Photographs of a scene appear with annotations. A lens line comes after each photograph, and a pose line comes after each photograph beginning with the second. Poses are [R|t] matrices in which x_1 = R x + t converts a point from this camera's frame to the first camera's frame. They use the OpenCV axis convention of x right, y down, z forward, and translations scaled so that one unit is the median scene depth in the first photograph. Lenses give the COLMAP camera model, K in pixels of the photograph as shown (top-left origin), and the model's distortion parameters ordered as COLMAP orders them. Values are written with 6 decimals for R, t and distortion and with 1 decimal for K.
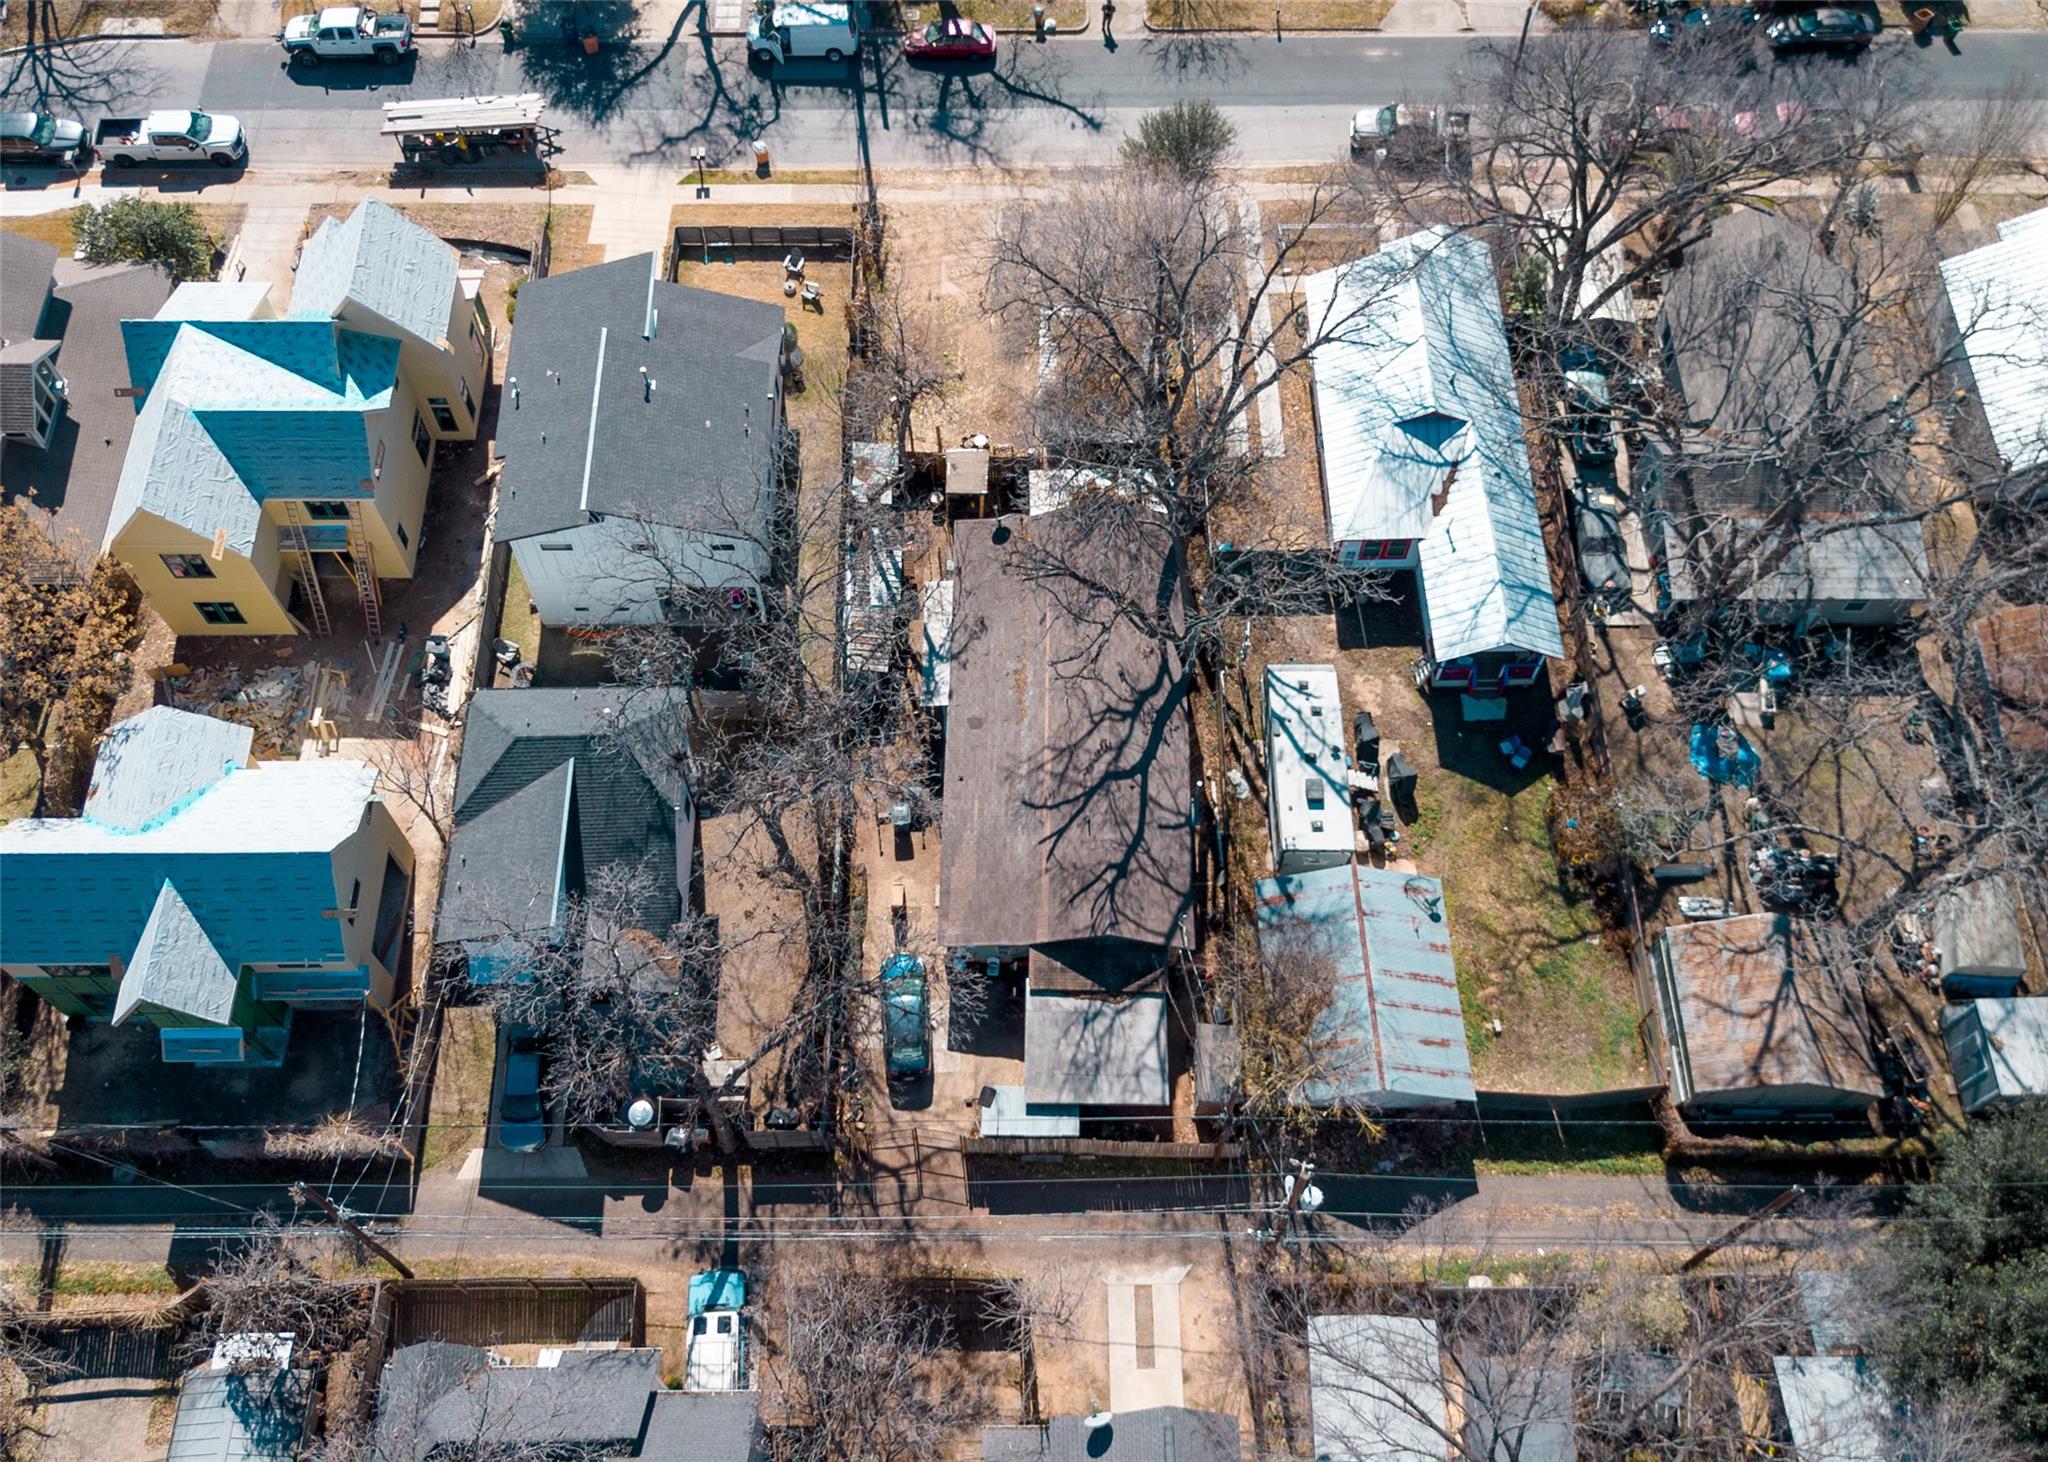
lens RADIAL K [[1877.3, 0, 998.0], [0, 1877.3, 739.6], [0, 0, 1]] dist [0.066313, -0.048864]
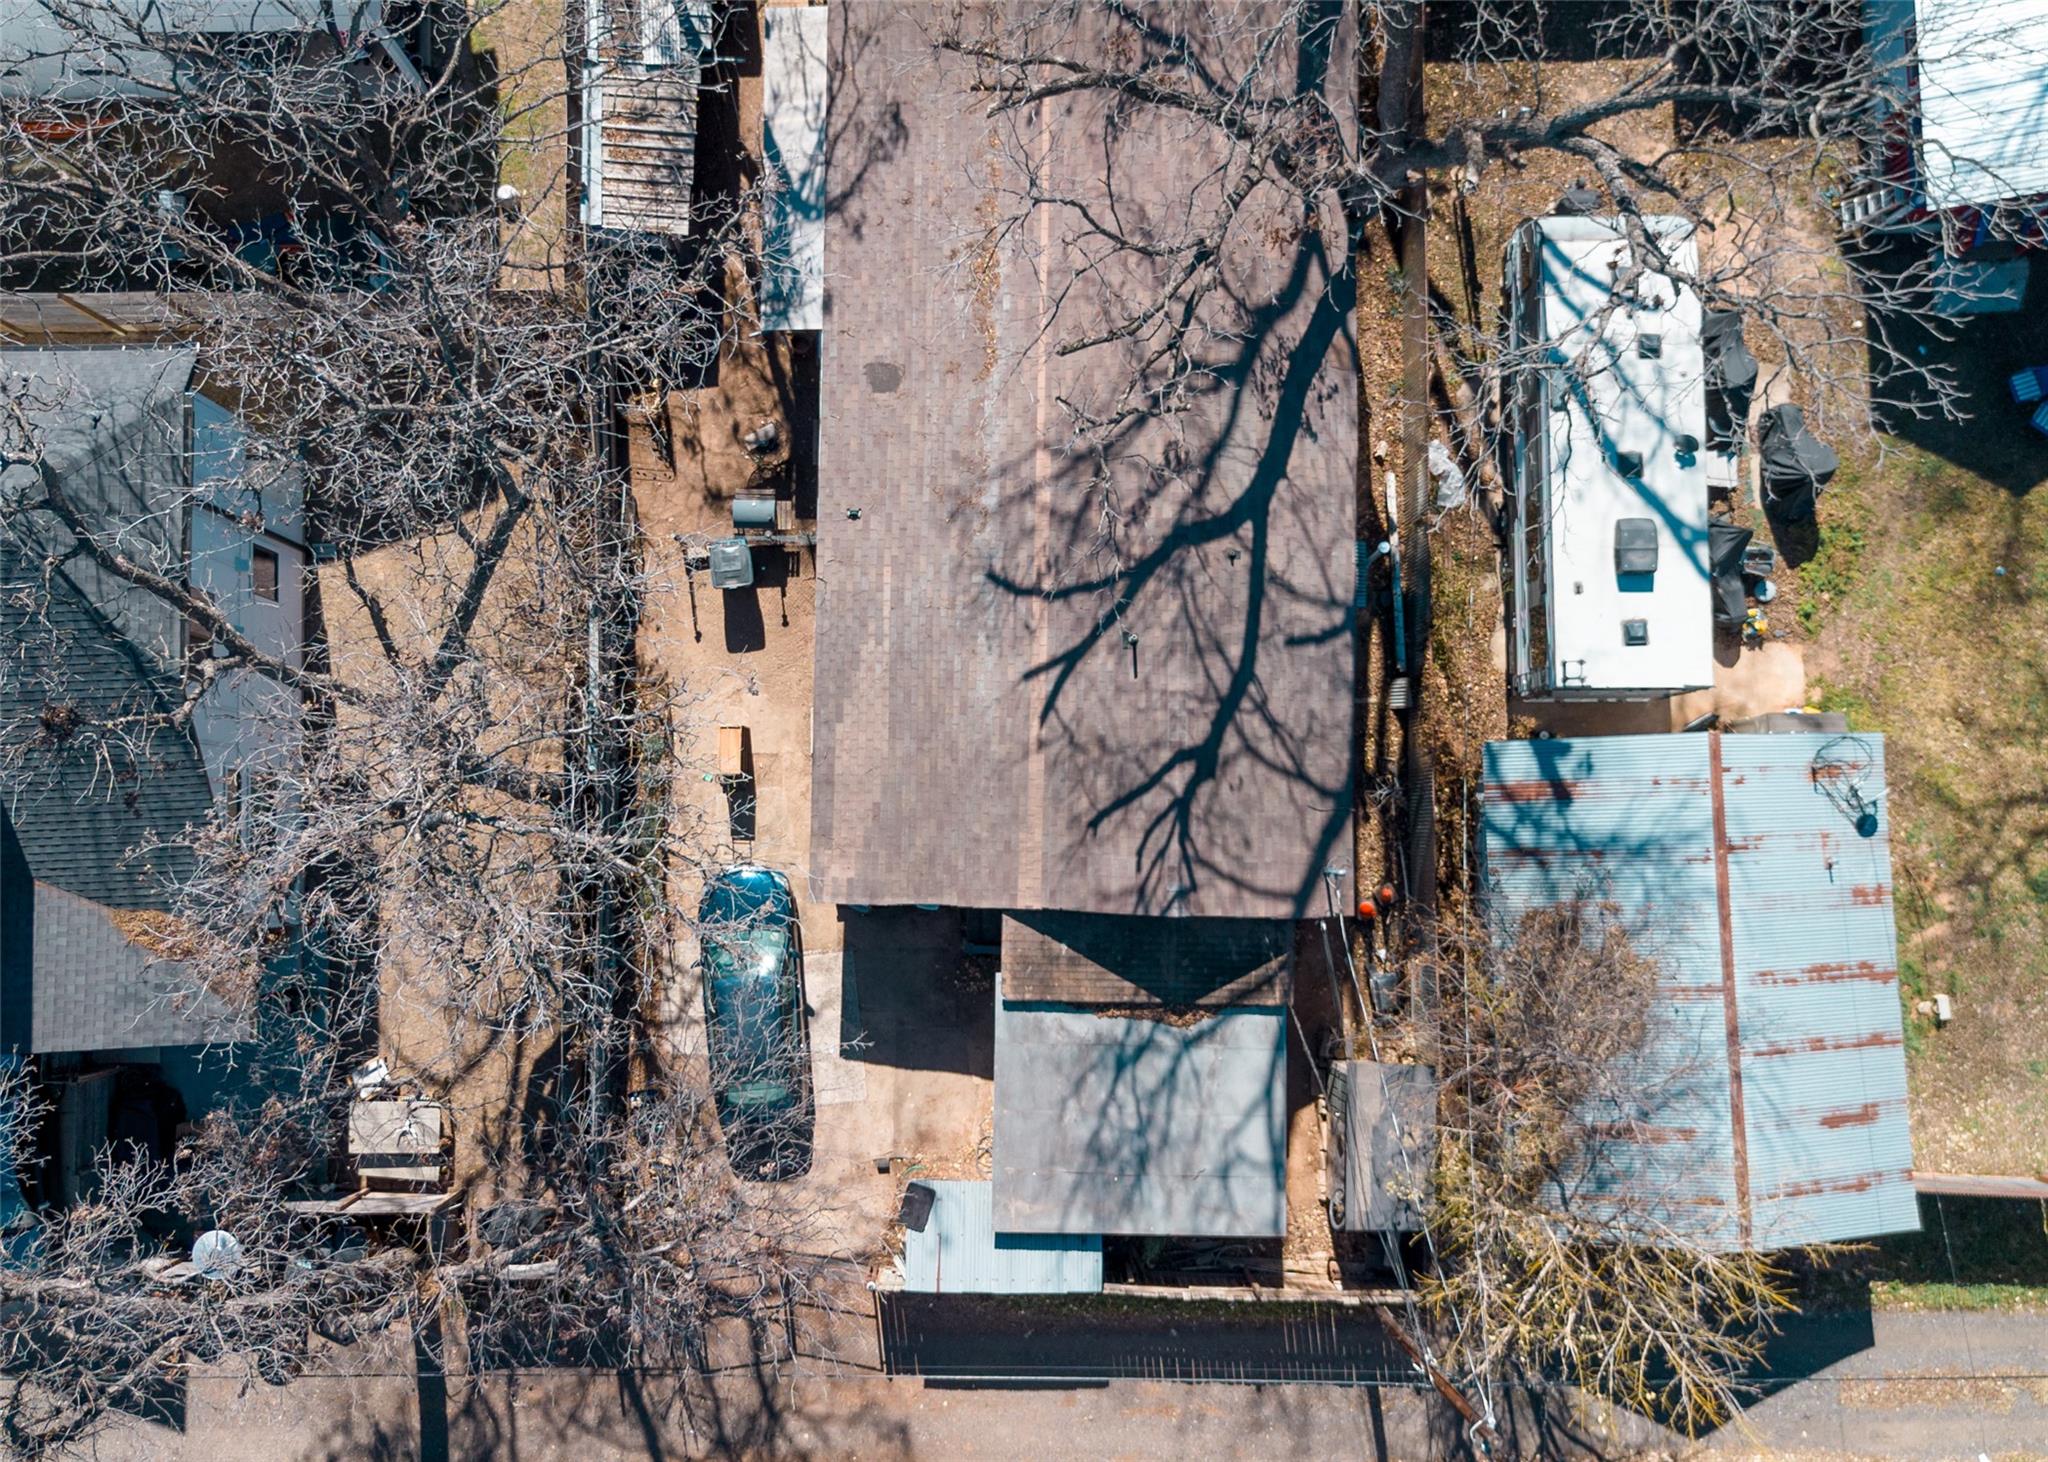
lens RADIAL K [[1889.2, 0, 969.9], [0, 1889.2, 749.1], [0, 0, 1]] dist [0.114835, -0.183809]
pose [[0.999980, -0.006316, 0.000737, 0.007794], [0.005386, 0.902891, 0.429836, -0.126156], [-0.003380, -0.429824, 0.902906, 0.561194]]
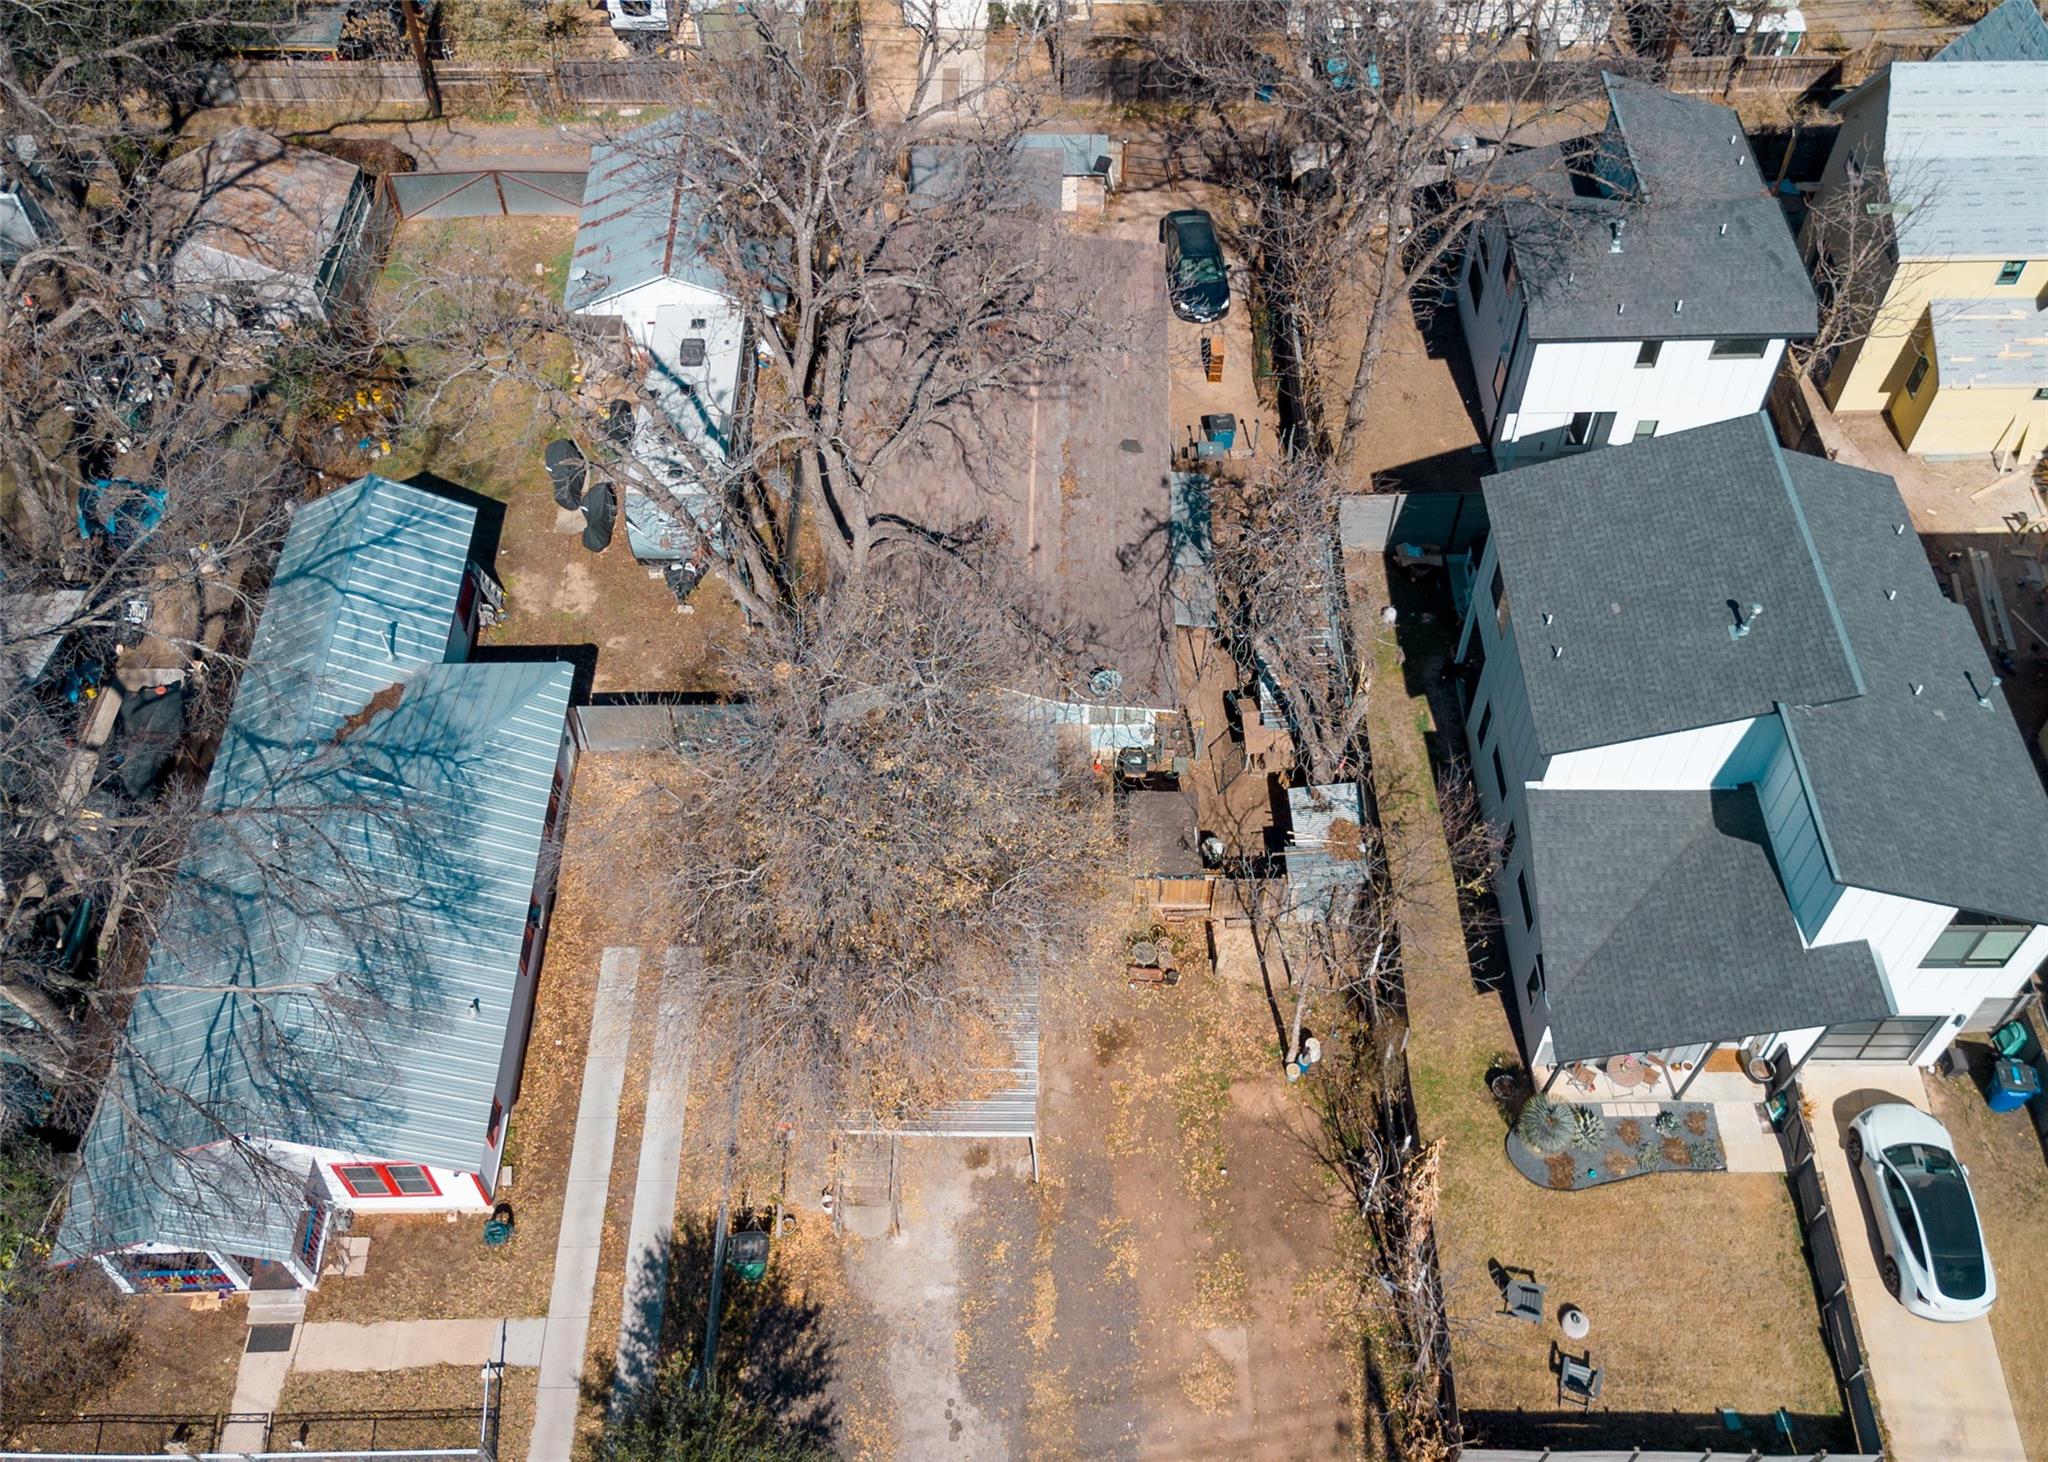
lens RADIAL K [[1837.9, 0, 1024.0], [0, 1837.9, 731.0], [0, 0, 1]] dist [0.017414, 0.028684]
pose [[-0.999906, 0.005173, 0.012670, 0.020867], [0.009485, -0.405438, 0.914073, -0.723521], [0.009865, 0.914108, 0.405351, 0.829483]]
